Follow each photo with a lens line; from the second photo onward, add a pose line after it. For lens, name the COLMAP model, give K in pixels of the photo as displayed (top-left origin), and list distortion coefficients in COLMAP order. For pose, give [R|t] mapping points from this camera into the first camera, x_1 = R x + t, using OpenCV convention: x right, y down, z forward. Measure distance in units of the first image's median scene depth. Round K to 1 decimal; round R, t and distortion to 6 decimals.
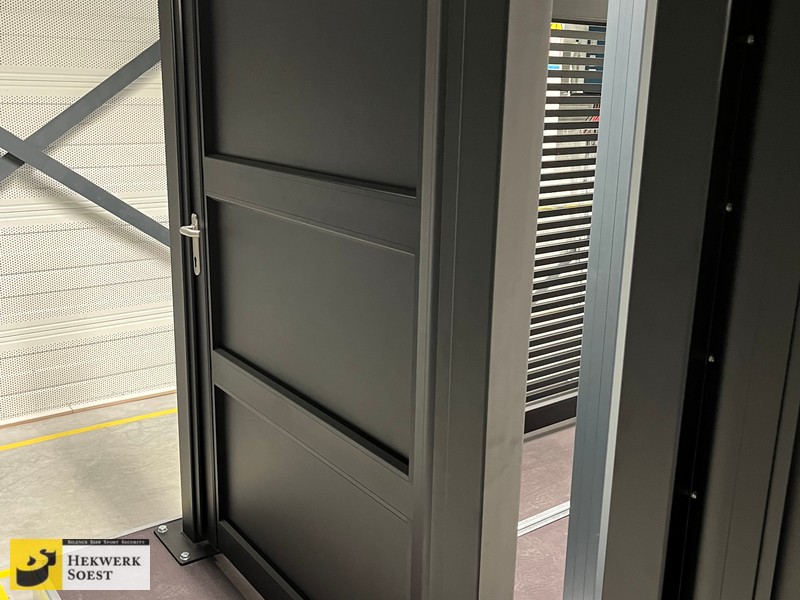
lens RADIAL K [[611.7, 0, 399.1], [0, 611.7, 300.1], [0, 0, 1]] dist [0.003411, -0.005323]
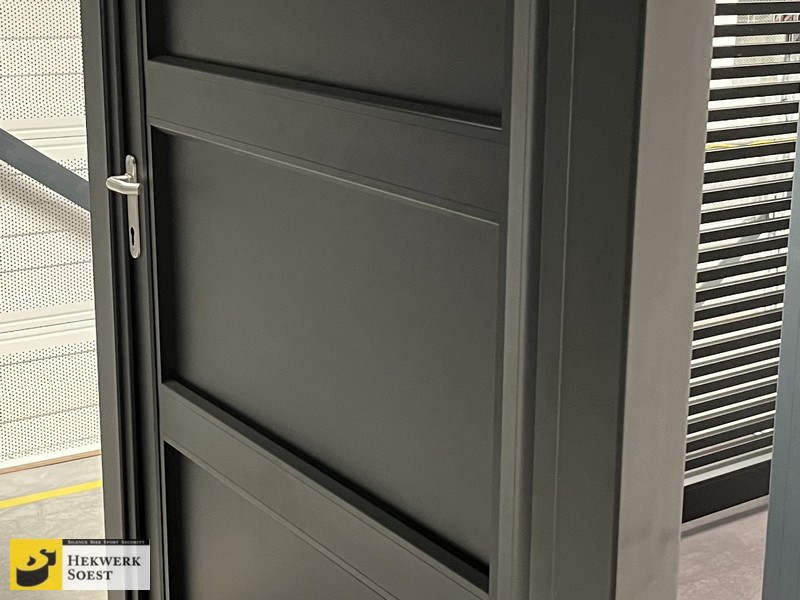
lens RADIAL K [[611.7, 0, 400.3], [0, 611.7, 299.8], [0, 0, 1]] dist [0.003411, -0.005323]
pose [[0.995946, -0.000120, -0.089952, -0.016957], [0.000061, 1.000000, -0.000667, 0.000363], [0.089952, 0.000659, 0.995946, 0.395880]]
